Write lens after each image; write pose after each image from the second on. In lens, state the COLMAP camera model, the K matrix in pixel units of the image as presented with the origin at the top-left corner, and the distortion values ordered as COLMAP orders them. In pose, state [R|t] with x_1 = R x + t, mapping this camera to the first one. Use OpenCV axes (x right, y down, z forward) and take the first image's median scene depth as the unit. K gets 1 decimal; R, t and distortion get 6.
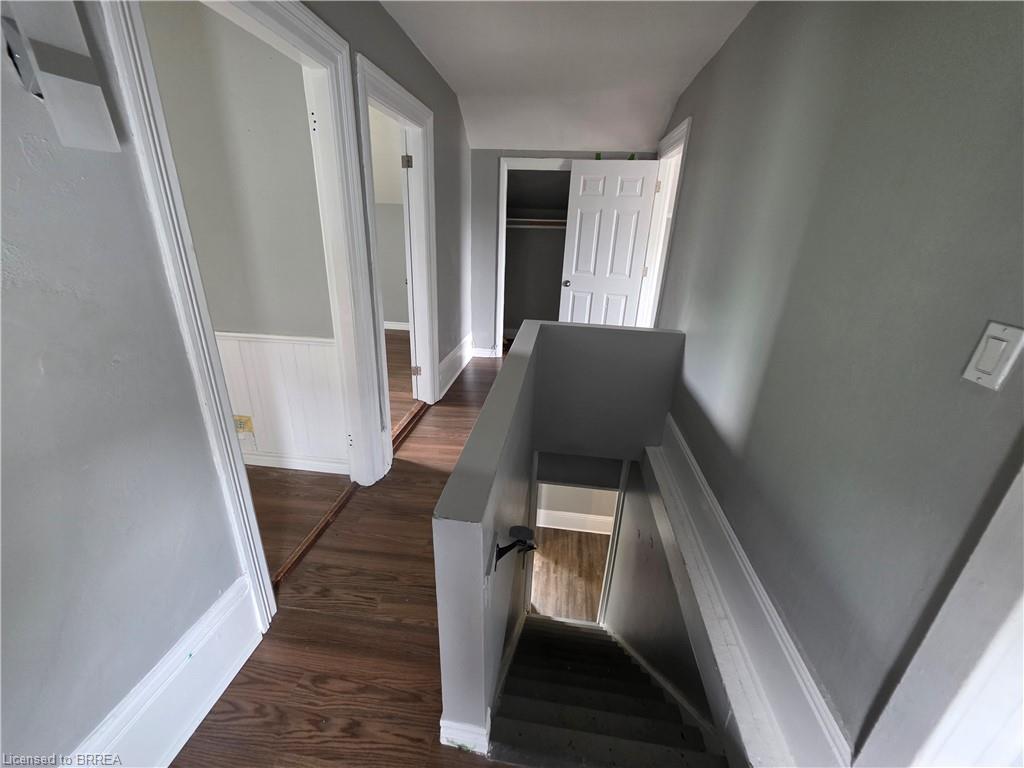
lens RADIAL K [[408.2, 0, 512.5], [0, 408.2, 380.6], [0, 0, 1]] dist [0.002802, -0.000093]
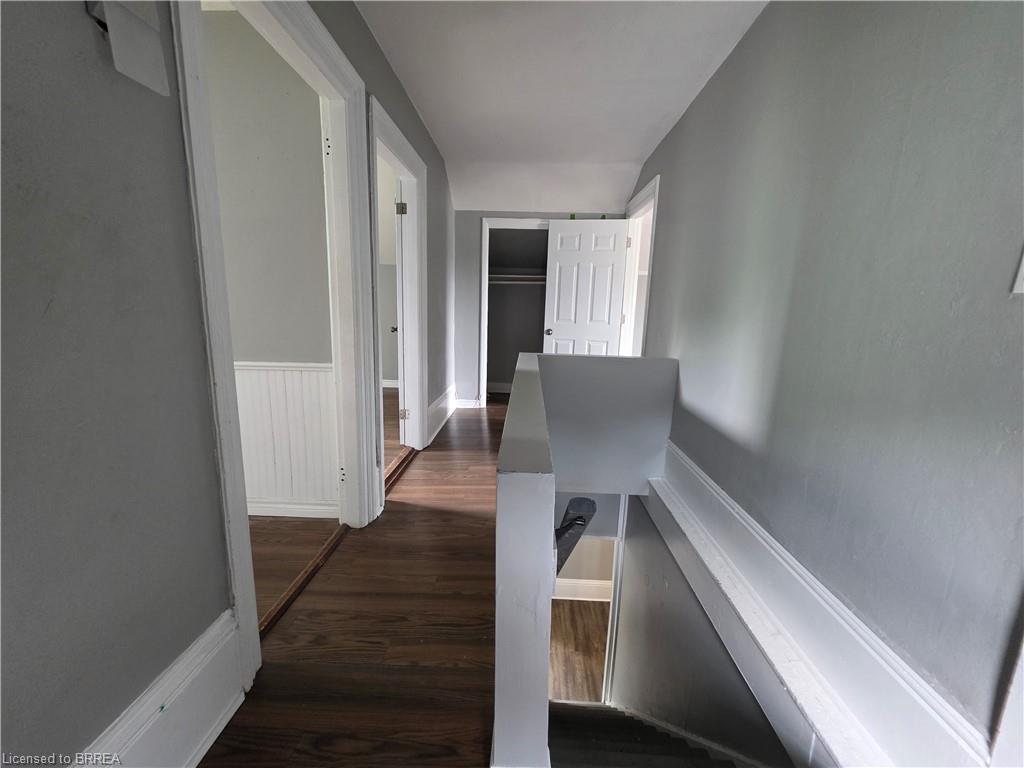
lens RADIAL K [[408.2, 0, 511.2], [0, 408.2, 382.7], [0, 0, 1]] dist [0.002802, -0.000093]
pose [[0.996086, -0.025280, 0.084694, -0.077112], [0.040164, 0.983037, -0.178954, 0.099790], [-0.078734, 0.181655, 0.980205, 0.033293]]
